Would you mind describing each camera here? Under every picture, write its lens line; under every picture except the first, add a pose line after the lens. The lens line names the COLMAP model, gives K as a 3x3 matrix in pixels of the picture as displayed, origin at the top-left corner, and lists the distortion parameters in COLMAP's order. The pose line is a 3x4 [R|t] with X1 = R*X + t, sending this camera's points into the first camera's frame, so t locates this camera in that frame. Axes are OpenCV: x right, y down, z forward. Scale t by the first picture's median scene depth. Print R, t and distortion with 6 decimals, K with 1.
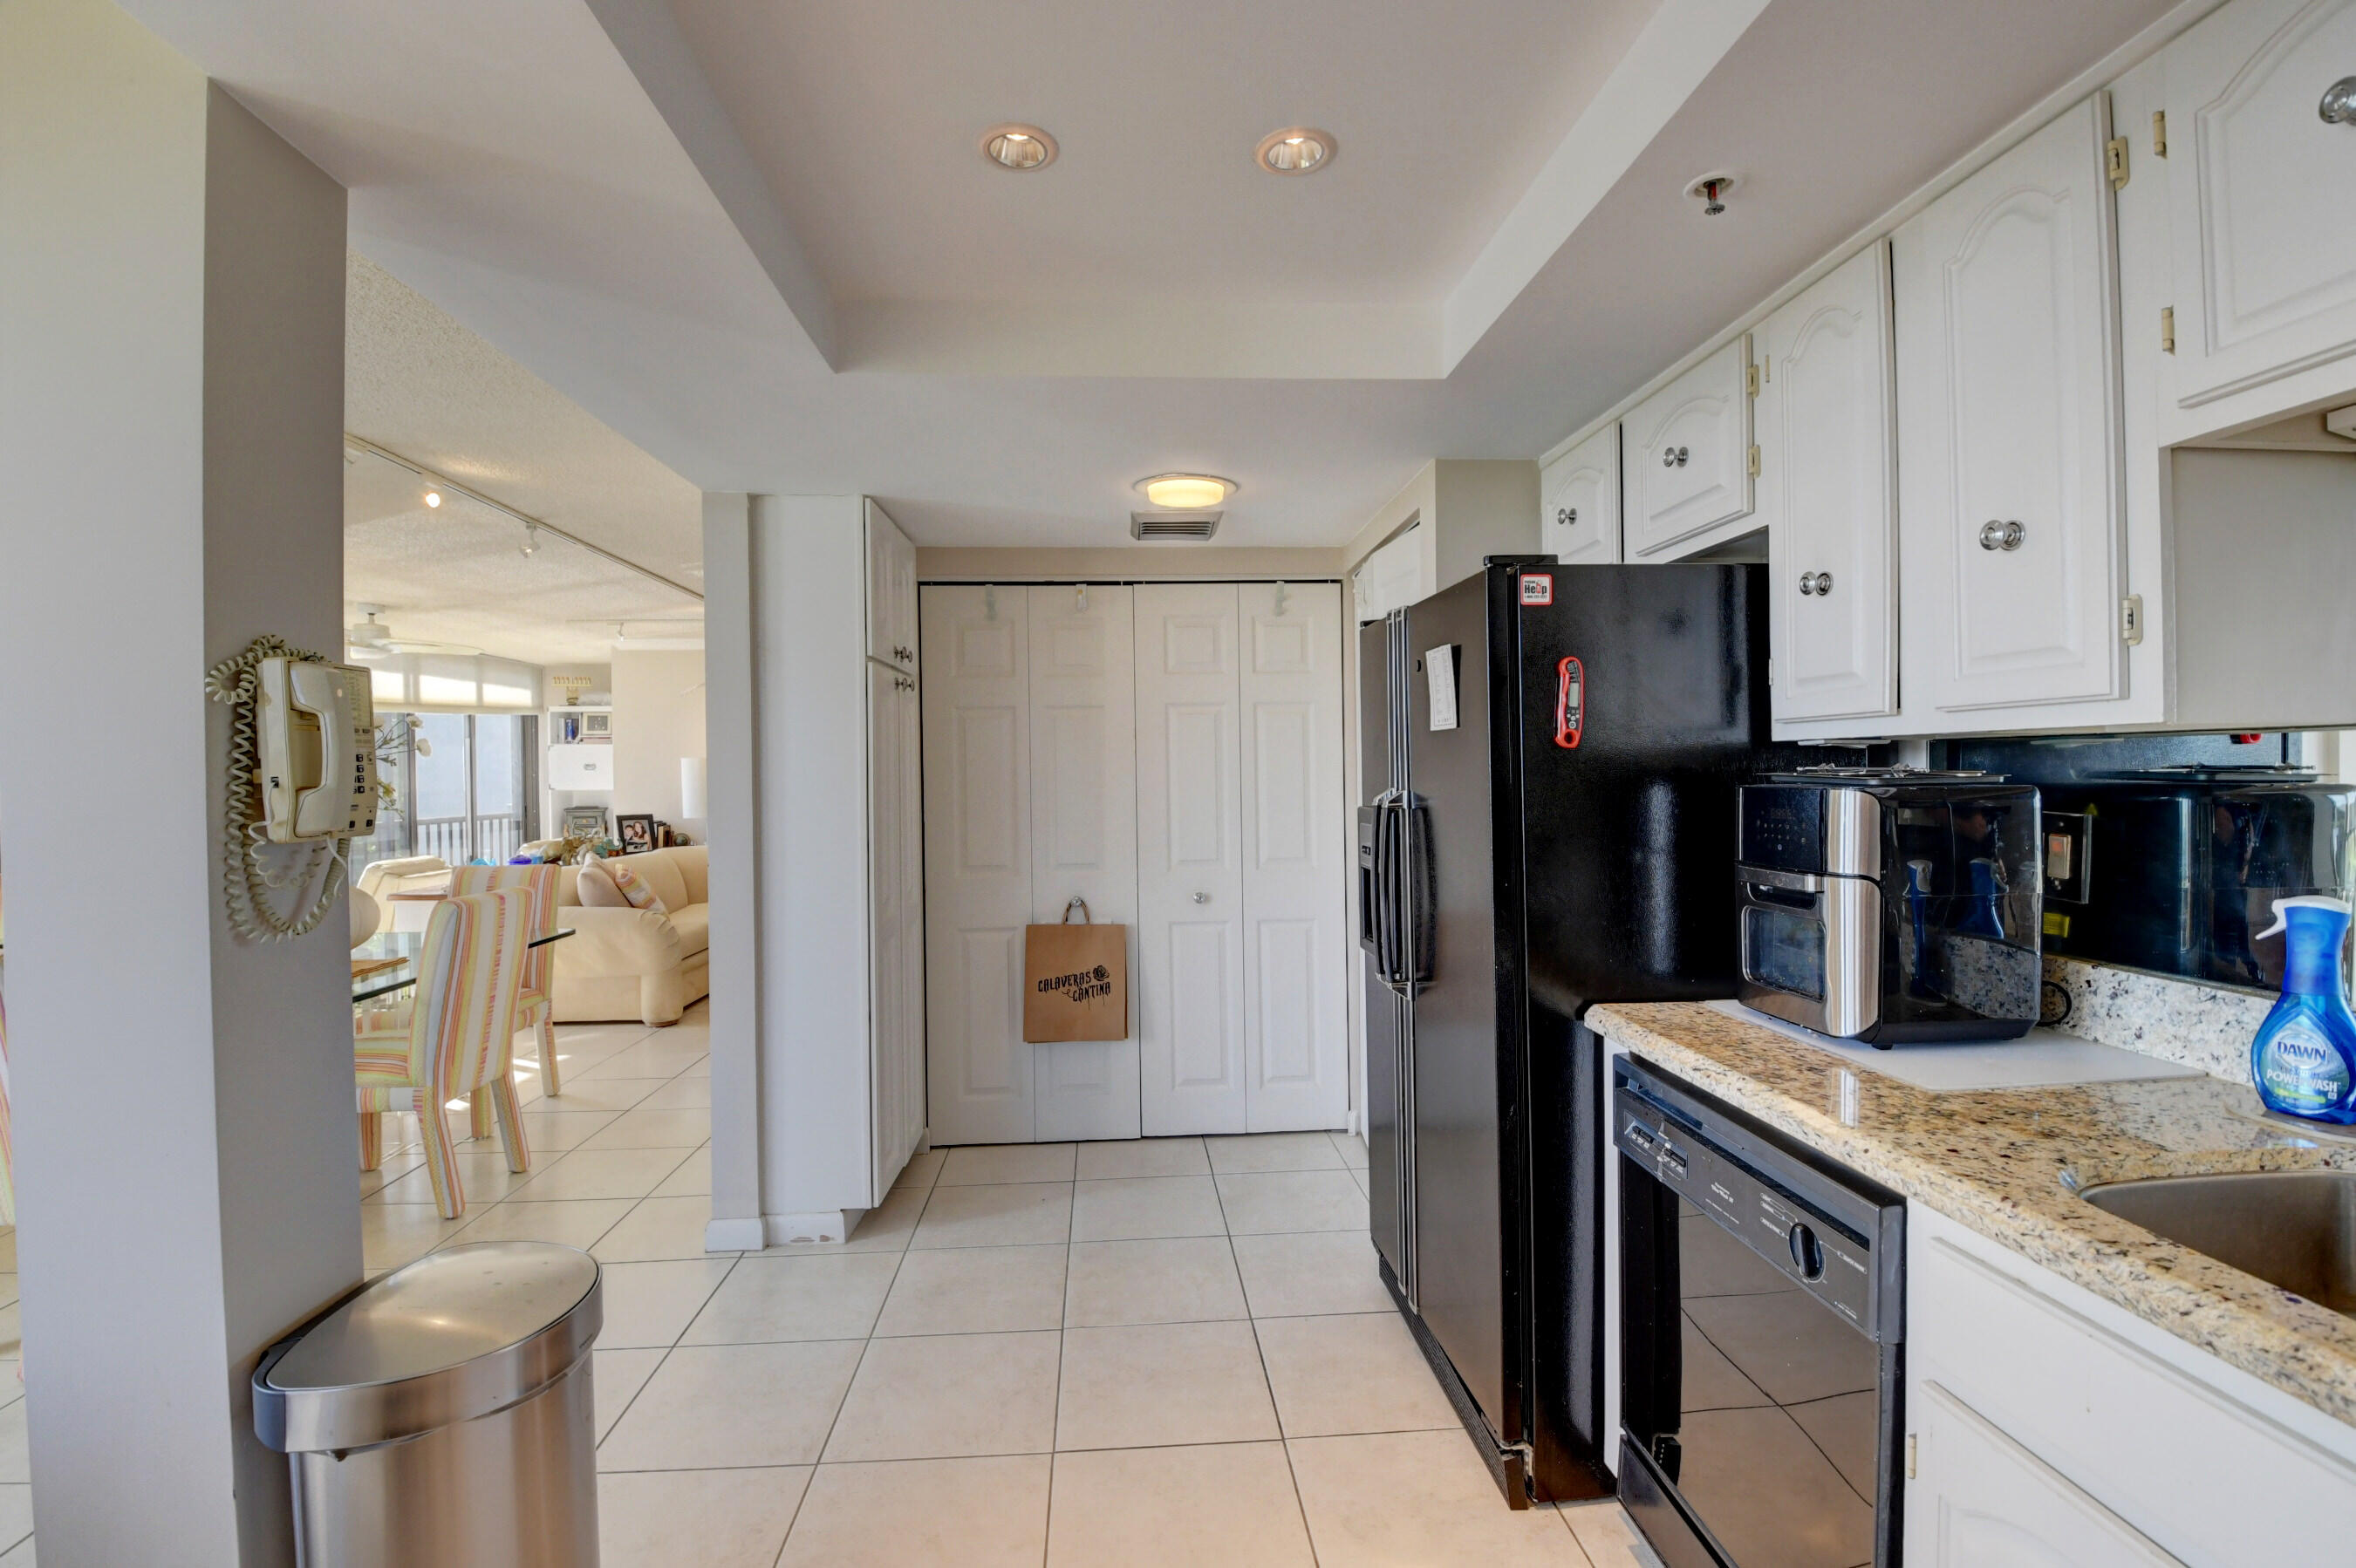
lens RADIAL K [[1037.2, 0, 1171.2], [0, 1037.2, 778.6], [0, 0, 1]] dist [0.015062, -0.023744]
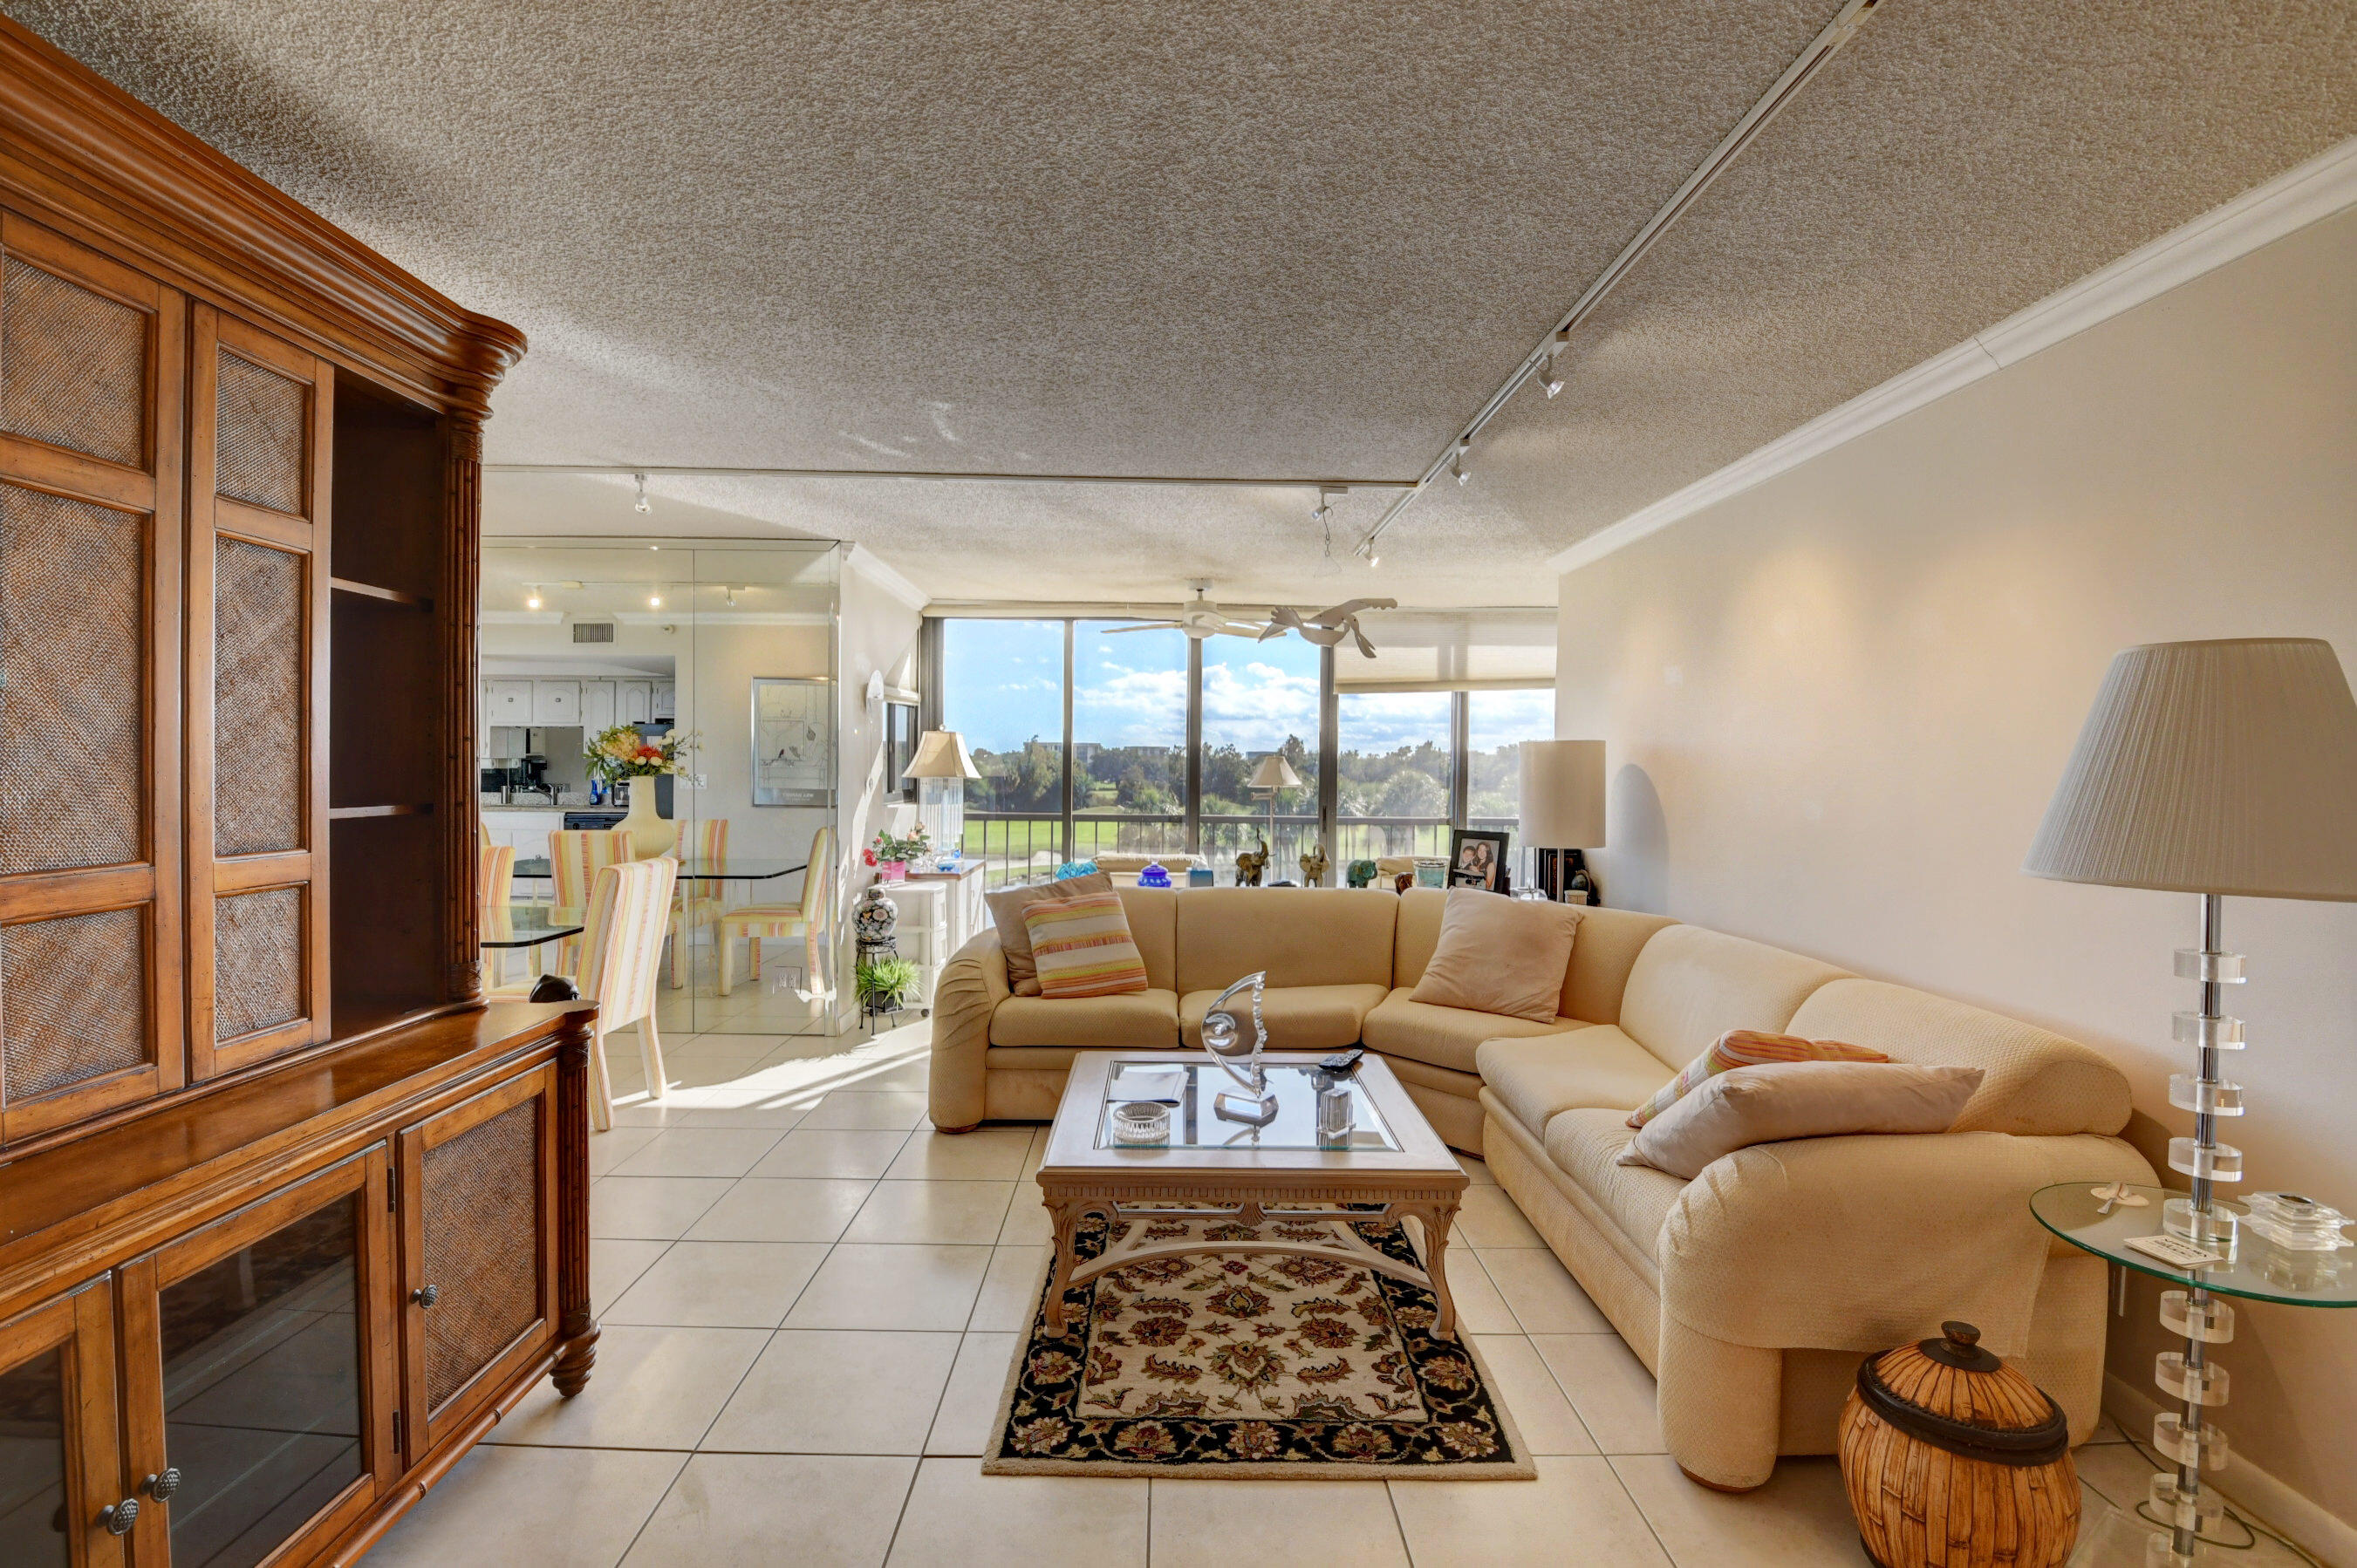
lens RADIAL K [[1036.9, 0, 1170.5], [0, 1036.9, 779.8], [0, 0, 1]] dist [0.022985, -0.032530]
pose [[-0.051965, 0.027418, -0.998272, 0.117131], [-0.018631, 0.999422, 0.028419, -0.010328], [0.998475, 0.020075, -0.051424, 0.738741]]
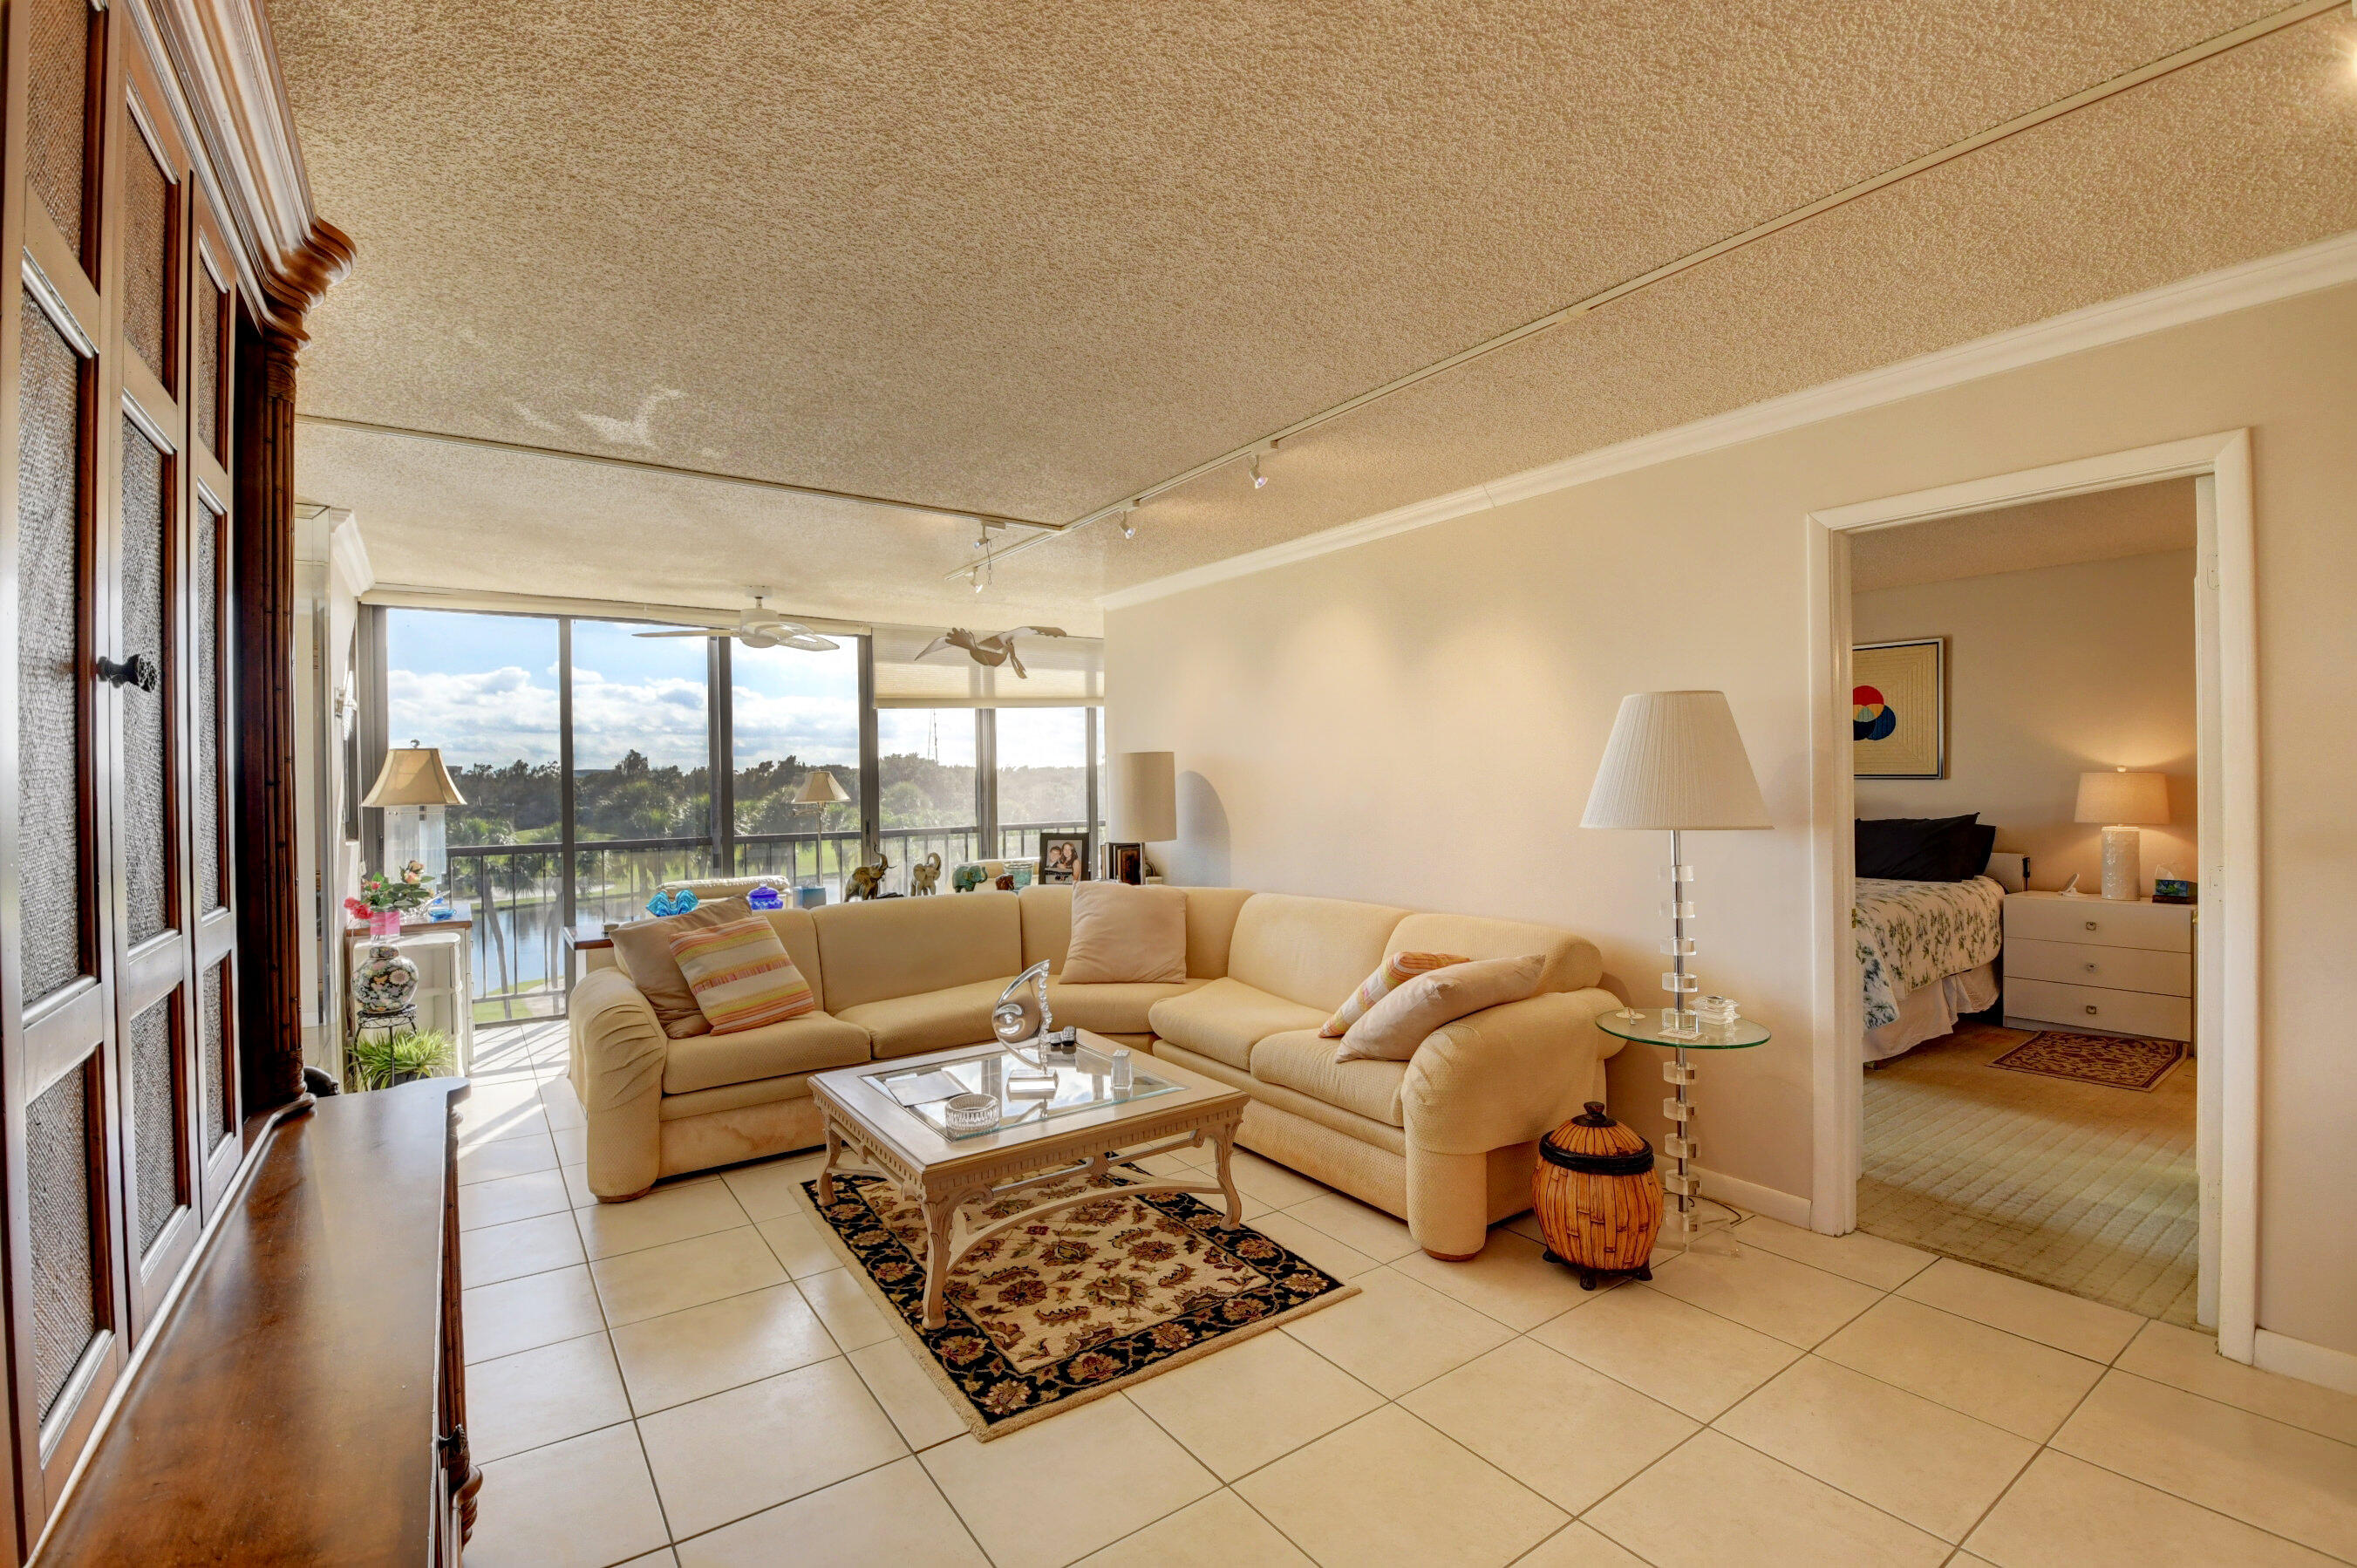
lens RADIAL K [[1037.0, 0, 1170.5], [0, 1037.0, 779.8], [0, 0, 1]] dist [0.022985, -0.032530]
pose [[0.519723, 0.008149, -0.854296, 0.124941], [0.000652, 0.999950, 0.009935, -0.008339], [0.854334, -0.005720, 0.519692, 0.603249]]
